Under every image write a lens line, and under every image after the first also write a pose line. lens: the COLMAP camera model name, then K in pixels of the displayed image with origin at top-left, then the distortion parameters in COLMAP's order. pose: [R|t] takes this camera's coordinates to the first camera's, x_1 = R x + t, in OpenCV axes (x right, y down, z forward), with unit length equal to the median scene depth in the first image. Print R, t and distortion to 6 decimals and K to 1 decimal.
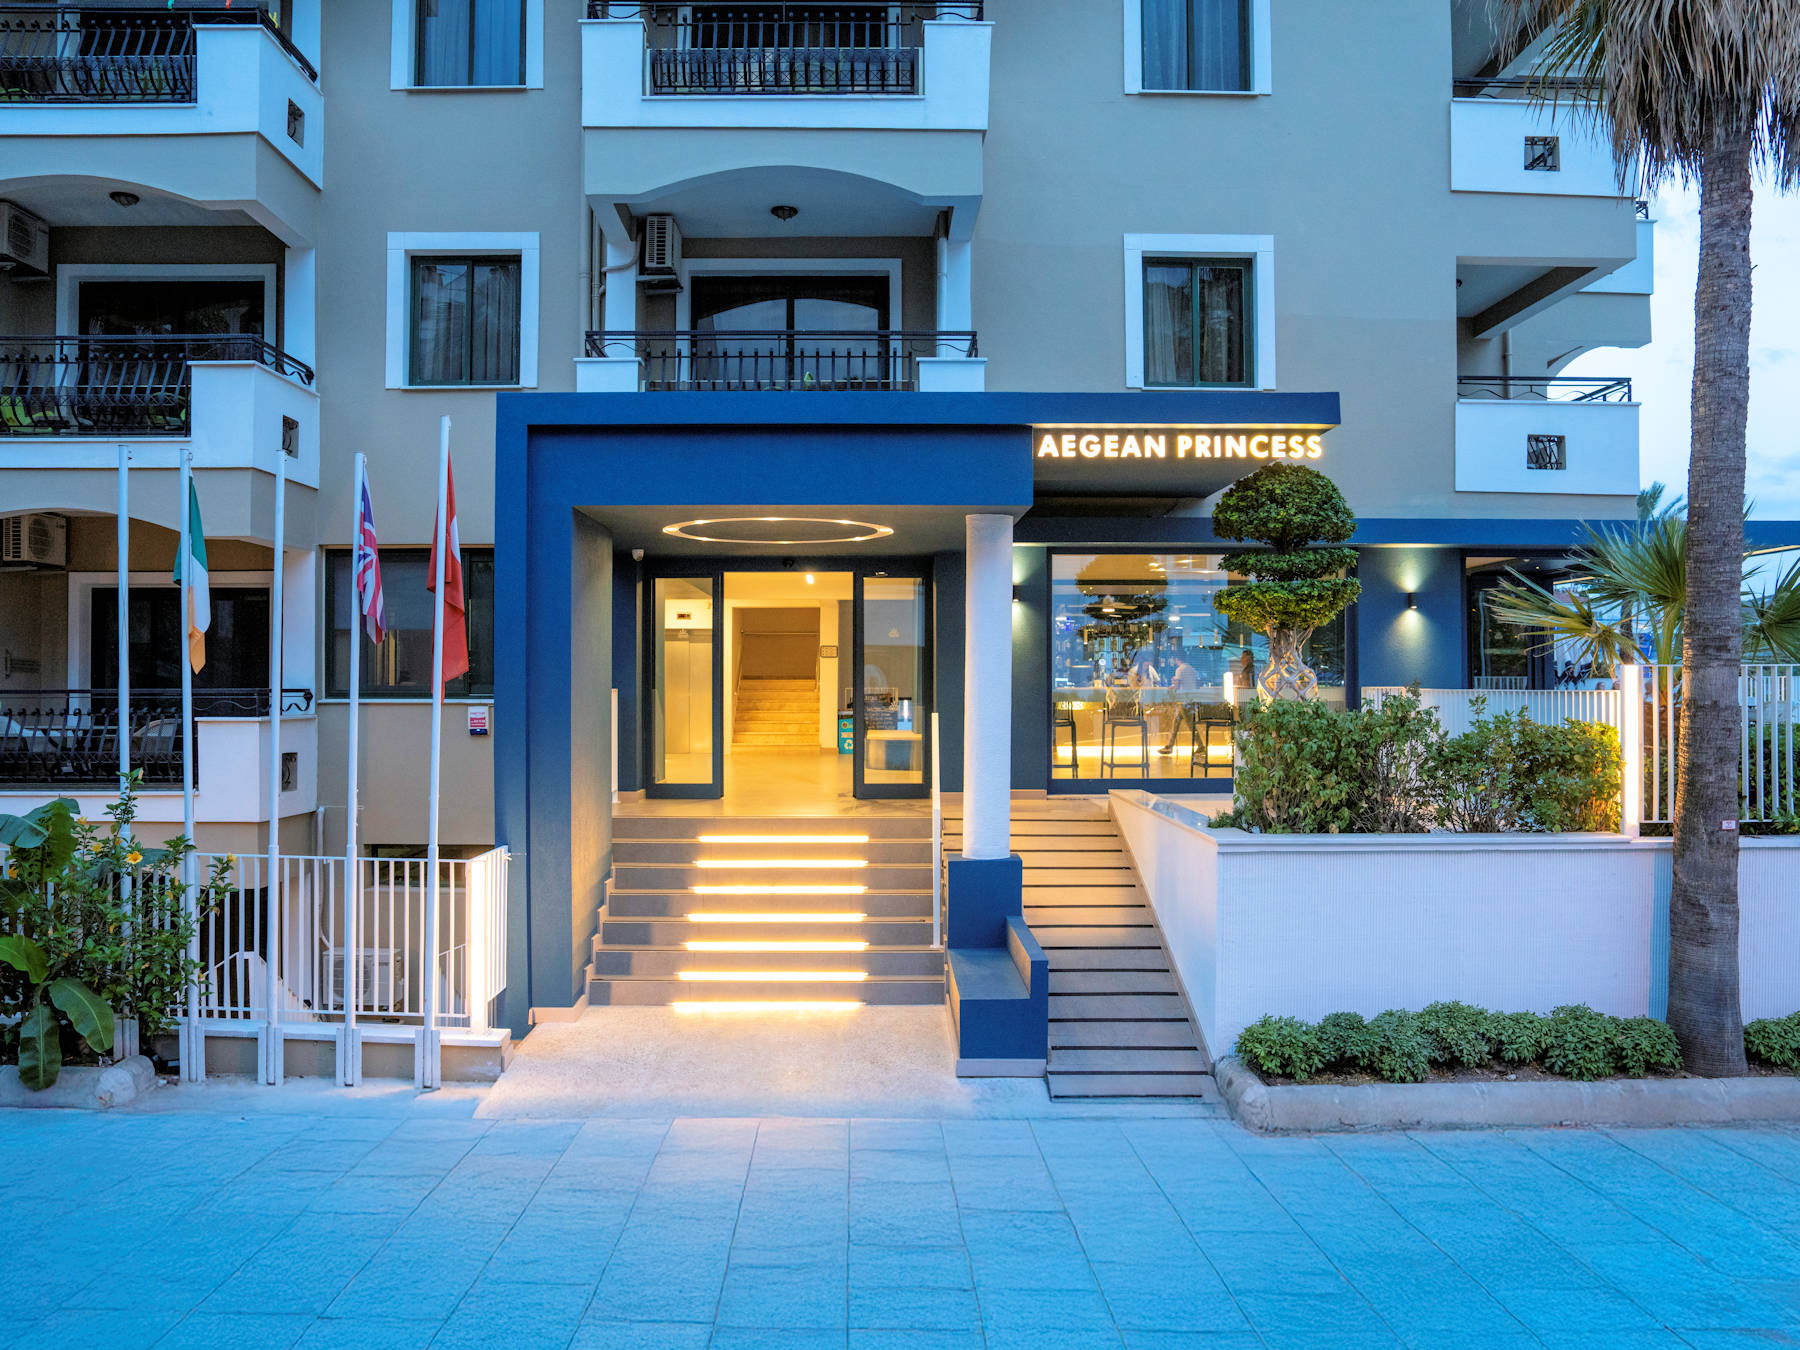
lens RADIAL K [[1357.2, 0, 900.0], [0, 1357.2, 675.0], [0, 0, 1]] dist [-0.006099, -0.001244]
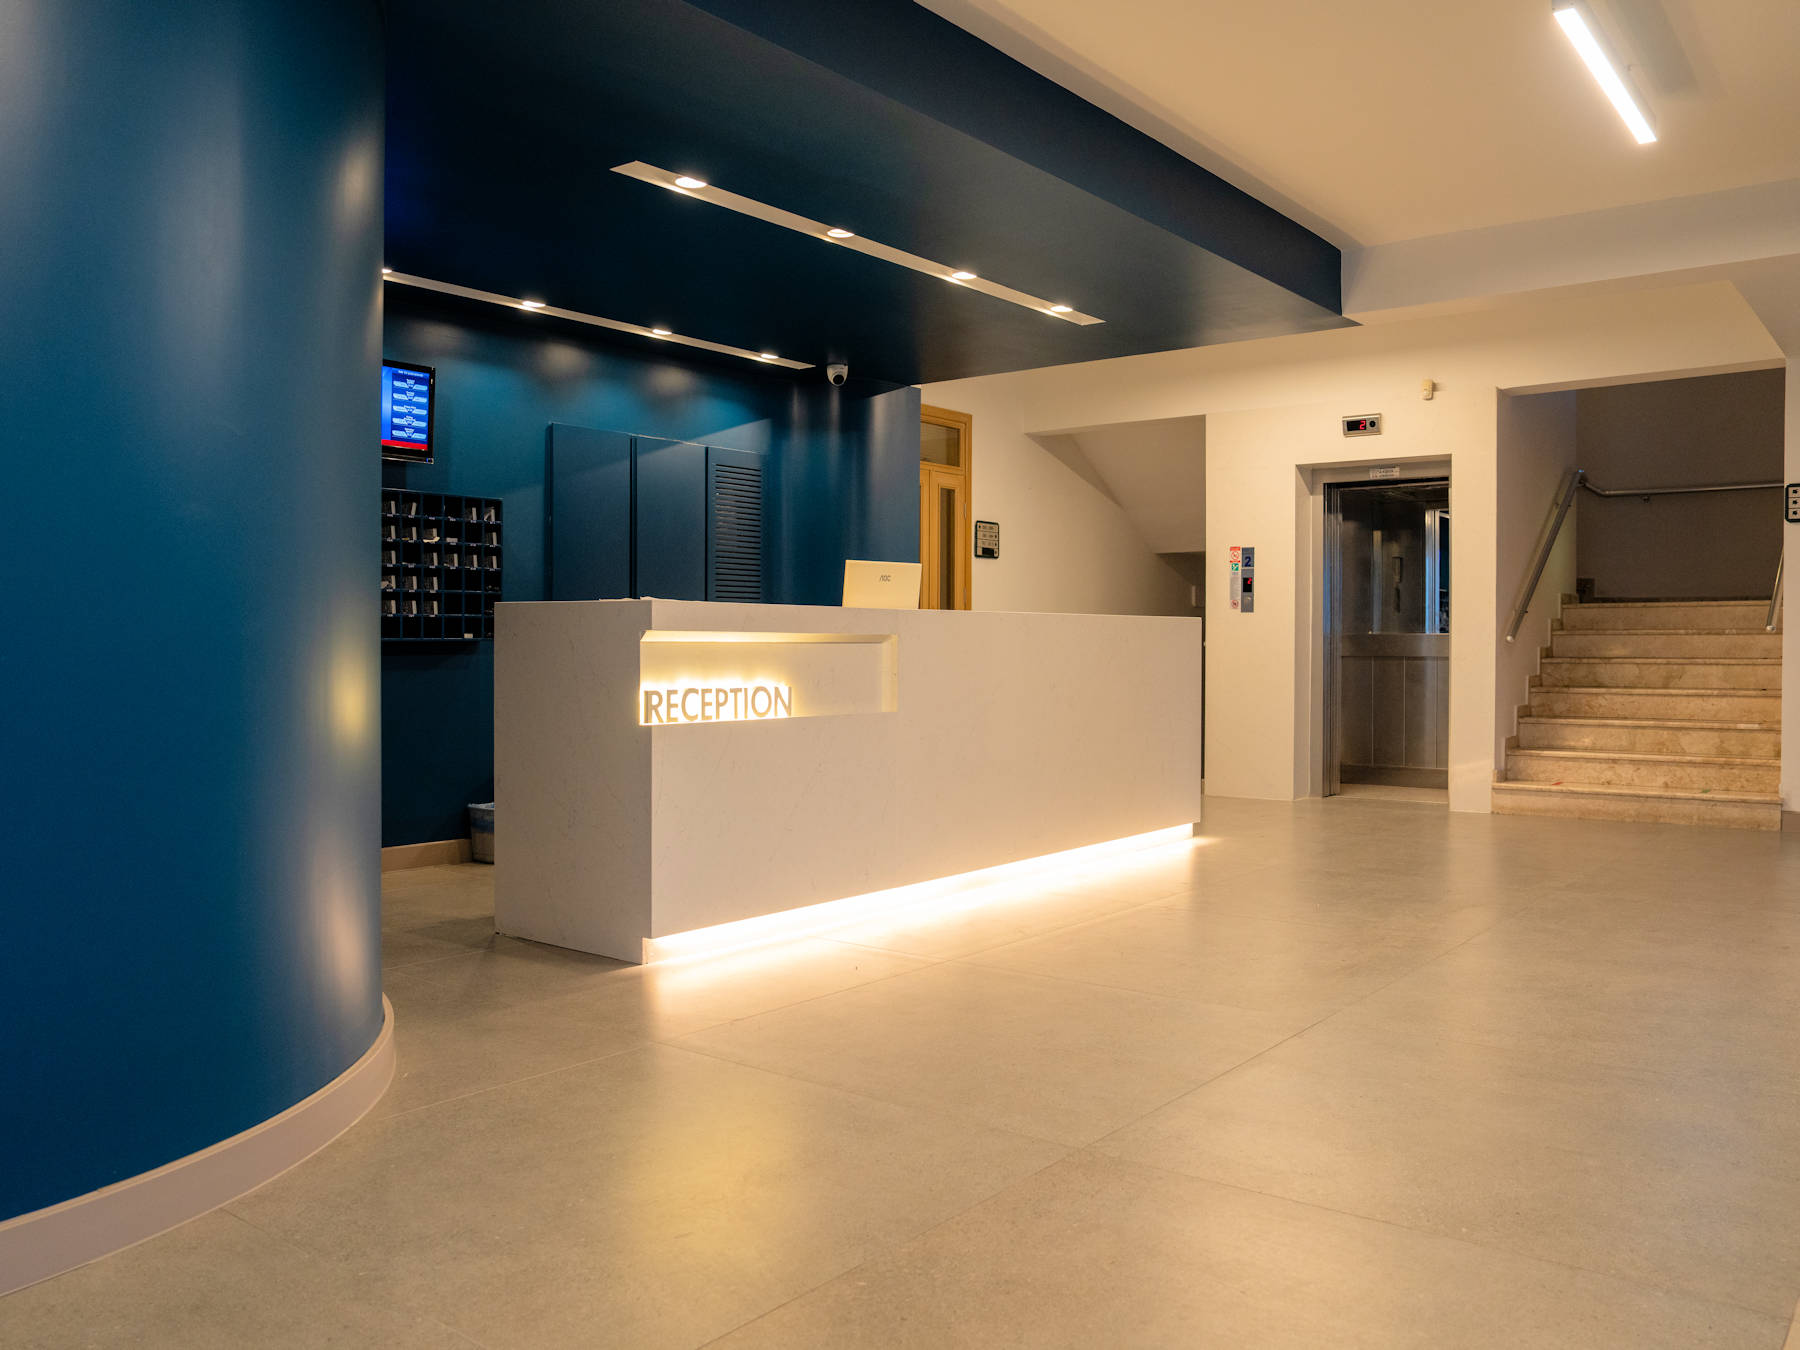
lens RADIAL K [[1564.7, 0, 900.0], [0, 1564.7, 675.0], [0, 0, 1]] dist [-0.035617, -0.003547]
pose [[0.782357, 0.010701, -0.622739, 0.004200], [0.007114, 0.999634, 0.026115, 0.011083], [0.622790, -0.024861, 0.781994, 0.576860]]
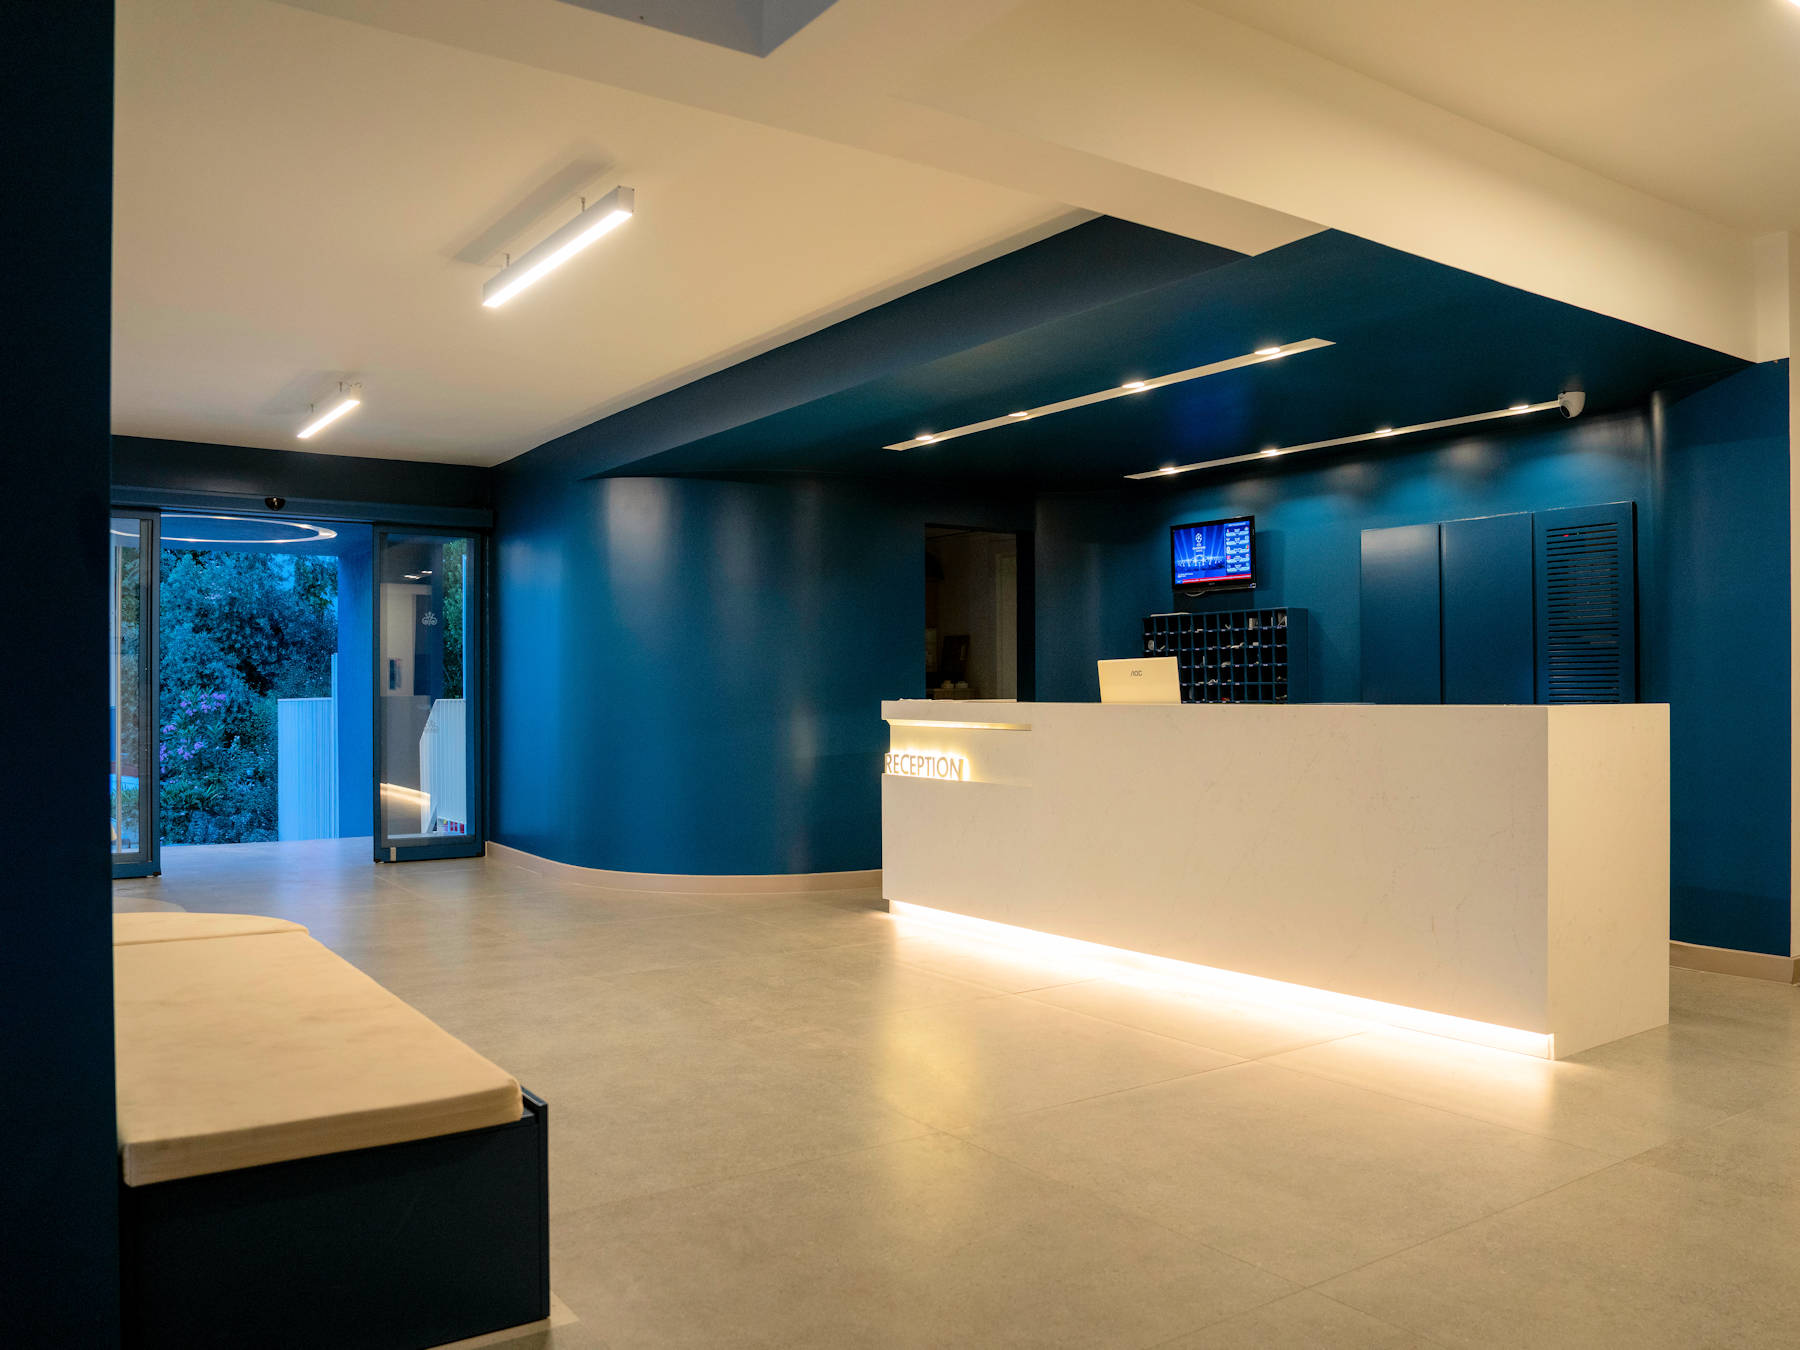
lens RADIAL K [[1357.2, 0, 900.0], [0, 1357.2, 675.0], [0, 0, 1]] dist [-0.006099, -0.001244]
pose [[-0.827084, -0.000164, -0.562079, 0.041387], [0.010552, 0.999819, -0.015820, -0.002691], [0.561980, -0.019015, -0.826932, 1.541429]]
